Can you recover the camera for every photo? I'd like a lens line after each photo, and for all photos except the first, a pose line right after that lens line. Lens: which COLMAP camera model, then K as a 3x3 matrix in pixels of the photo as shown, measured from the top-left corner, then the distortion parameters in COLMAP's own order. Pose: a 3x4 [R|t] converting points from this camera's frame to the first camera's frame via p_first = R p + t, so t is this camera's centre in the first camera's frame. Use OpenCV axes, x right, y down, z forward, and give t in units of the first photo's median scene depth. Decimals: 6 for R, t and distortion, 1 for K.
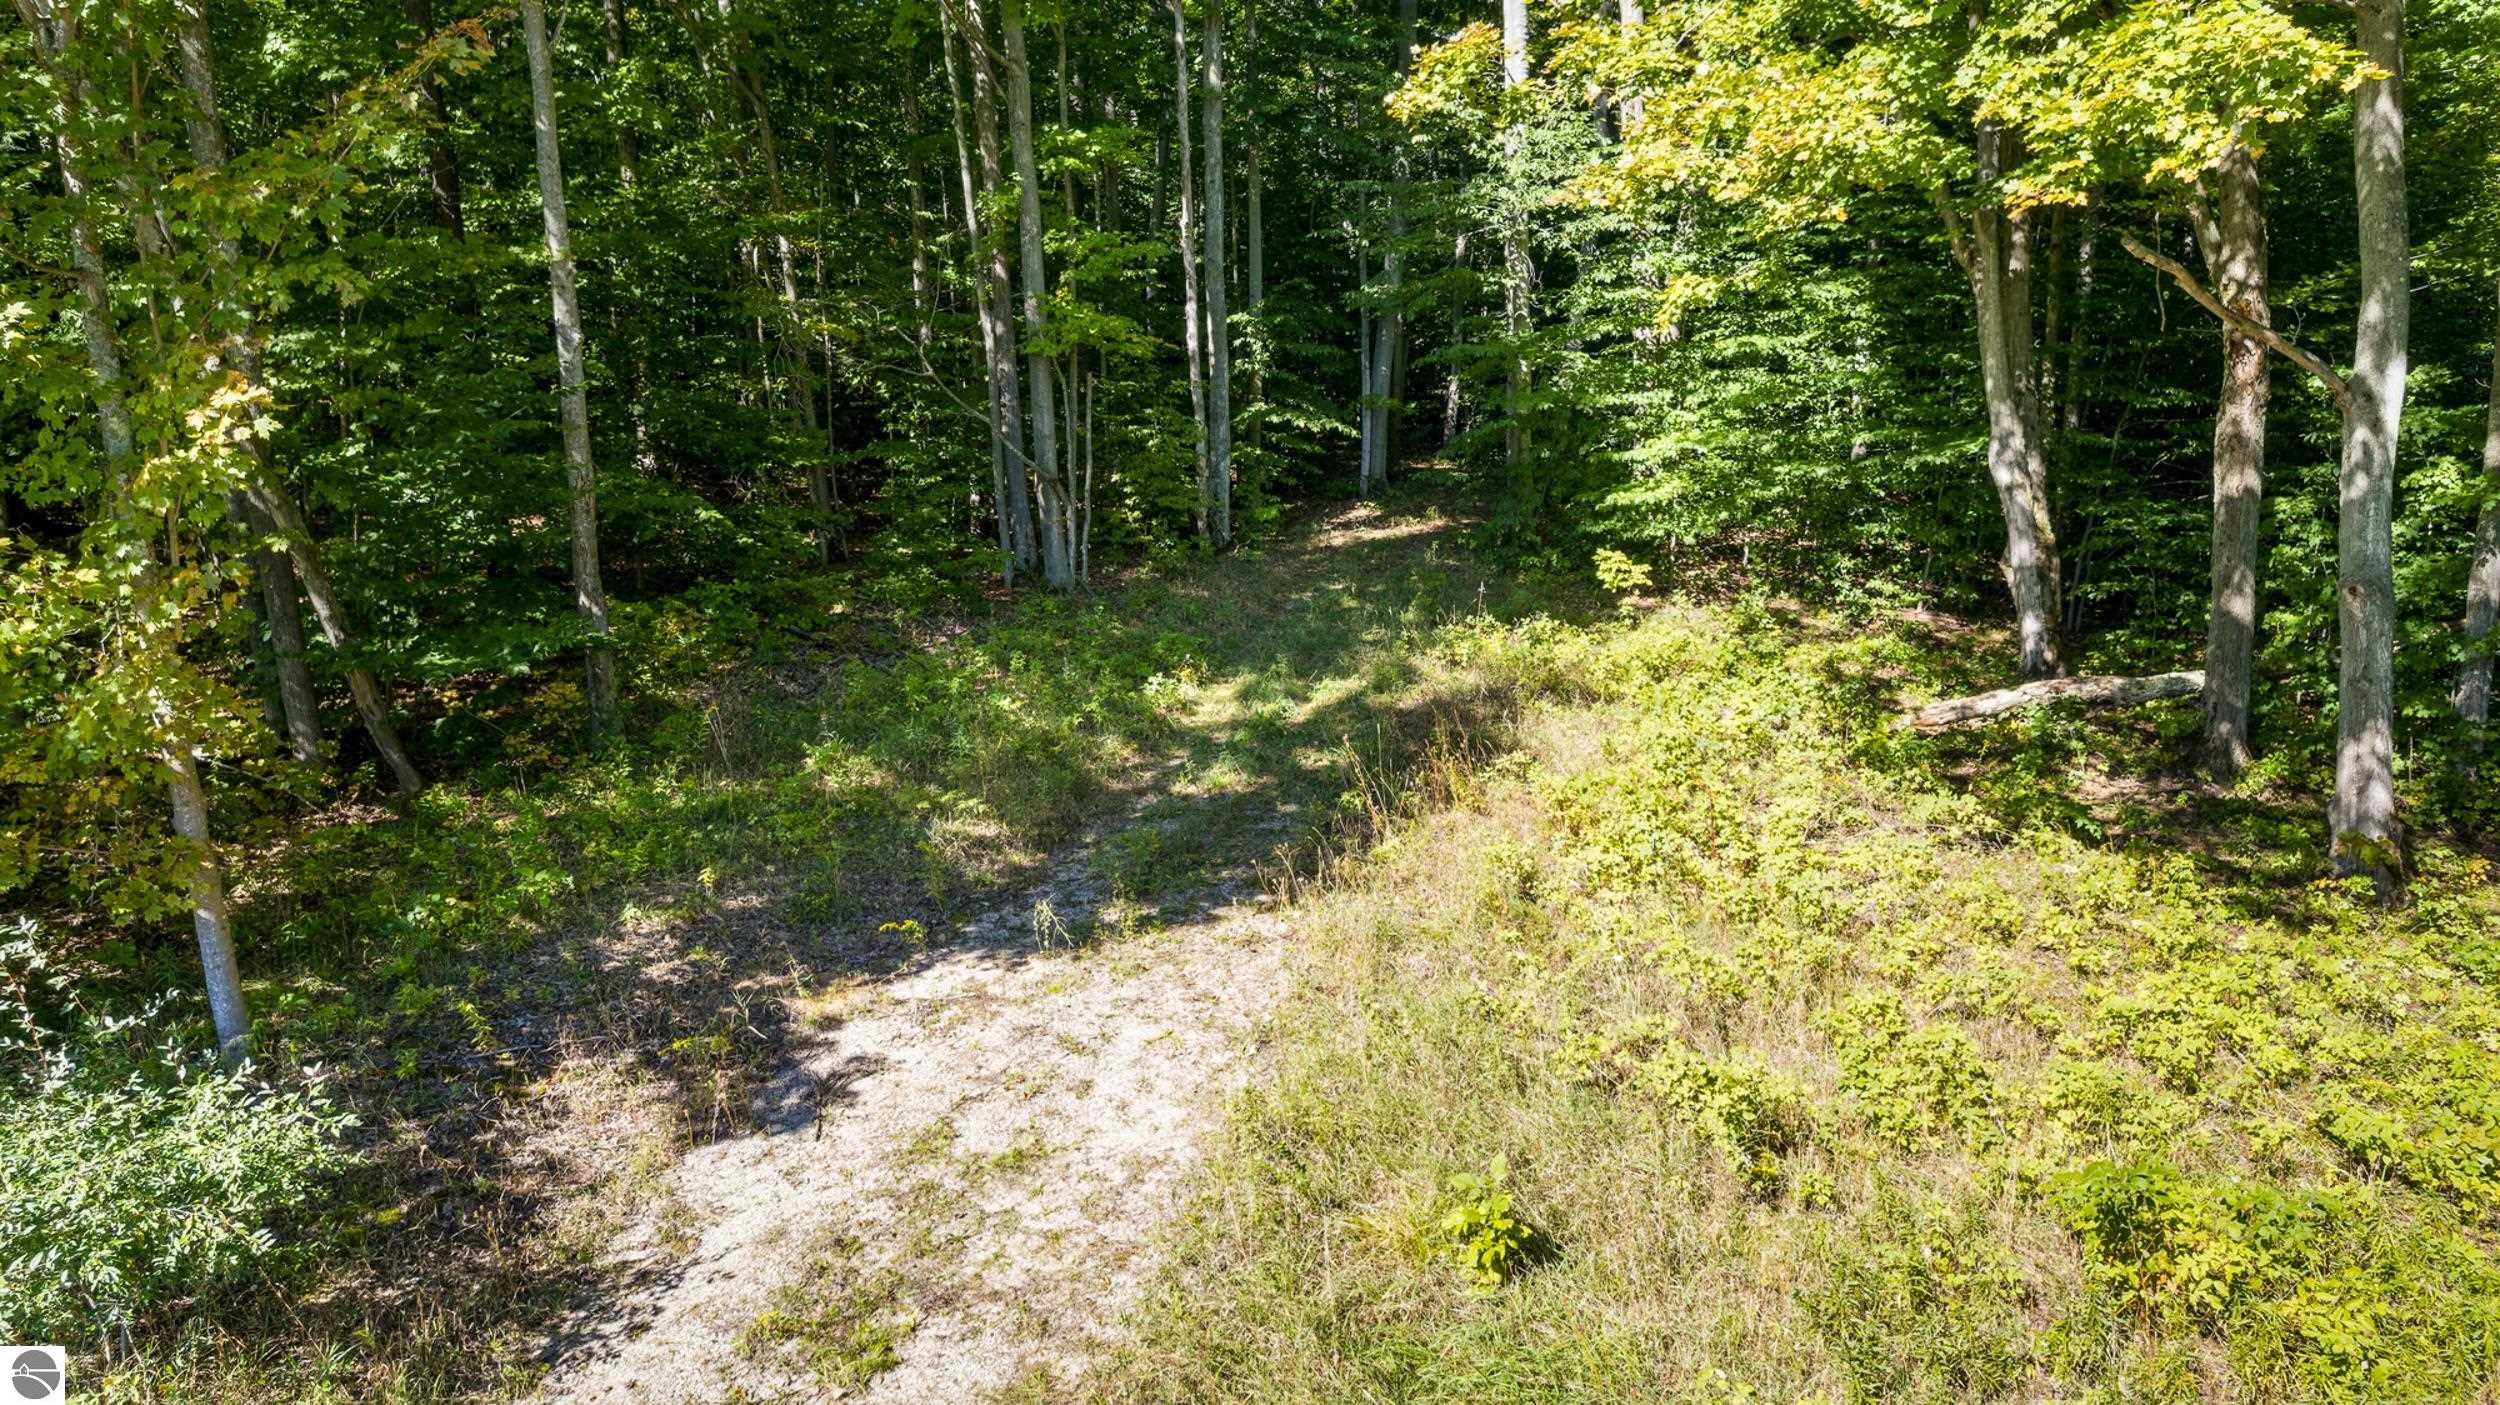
lens RADIAL K [[1627.5, 0, 1247.7], [0, 1627.5, 692.5], [0, 0, 1]] dist [-0.002002, -0.001887]
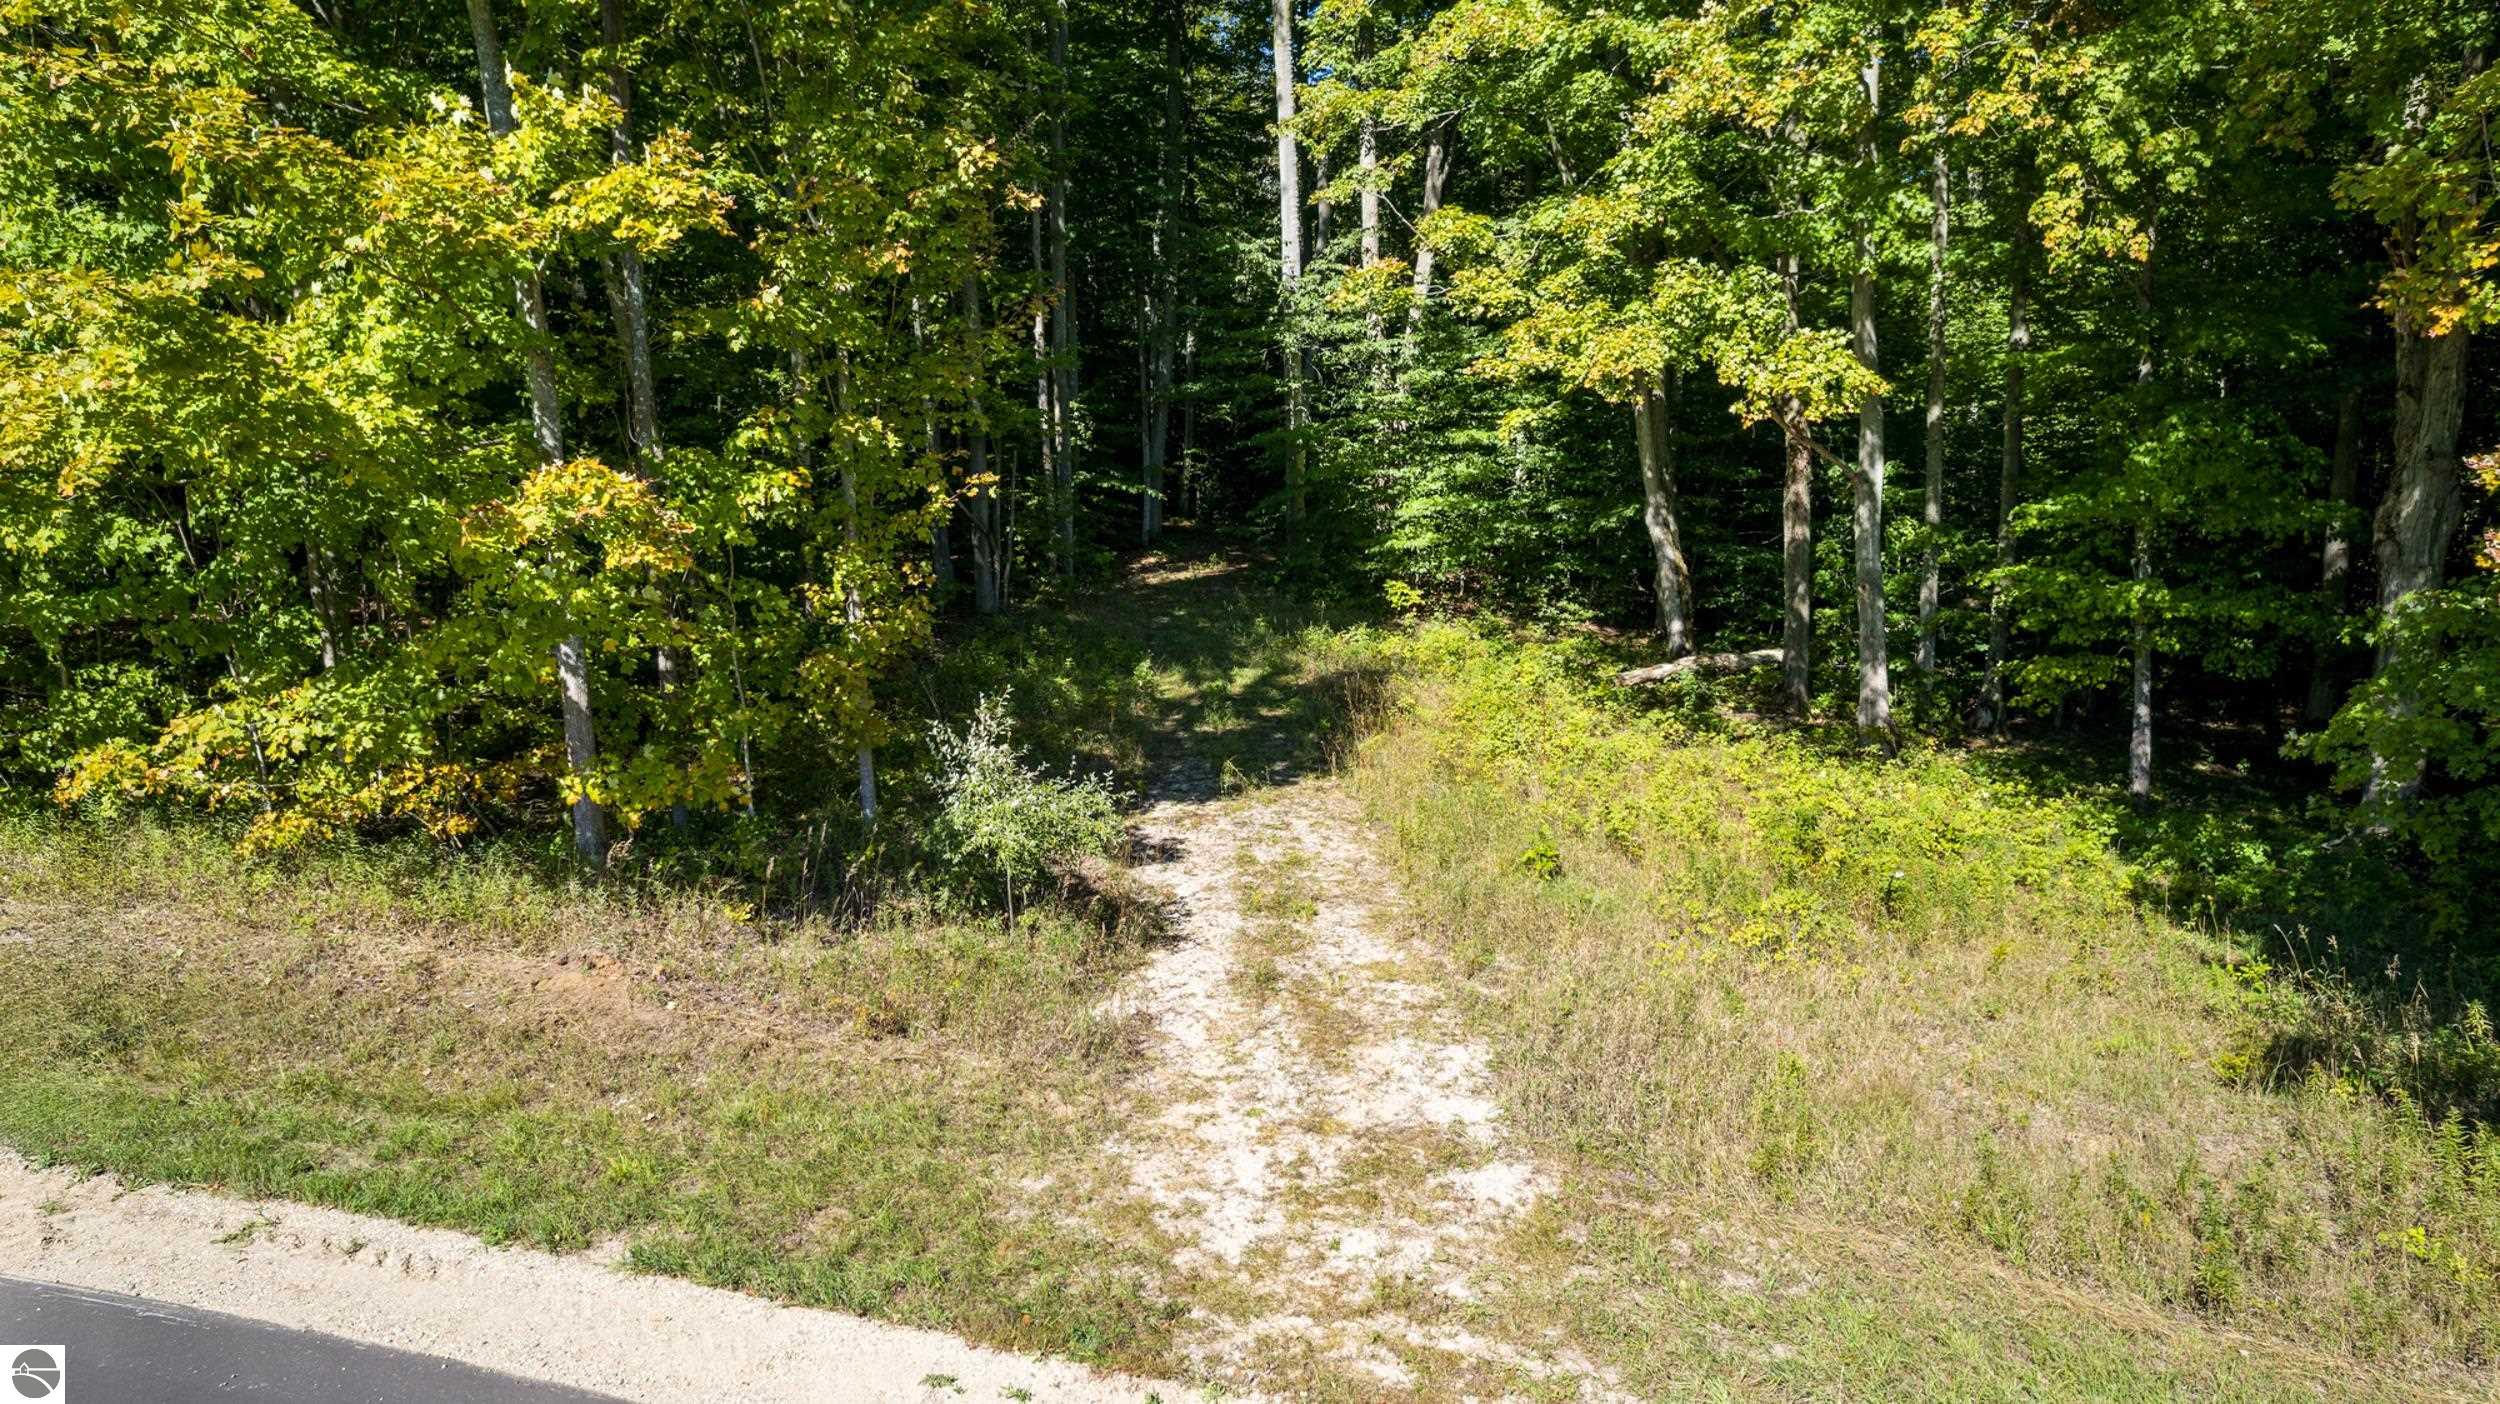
lens RADIAL K [[1627.5, 0, 1251.1], [0, 1627.5, 707.2], [0, 0, 1]] dist [-0.002002, -0.001887]
pose [[0.969168, -0.024663, 0.245165, -0.272082], [0.031587, 0.999204, -0.024351, 0.058098], [-0.244369, 0.031345, 0.969176, -0.369036]]
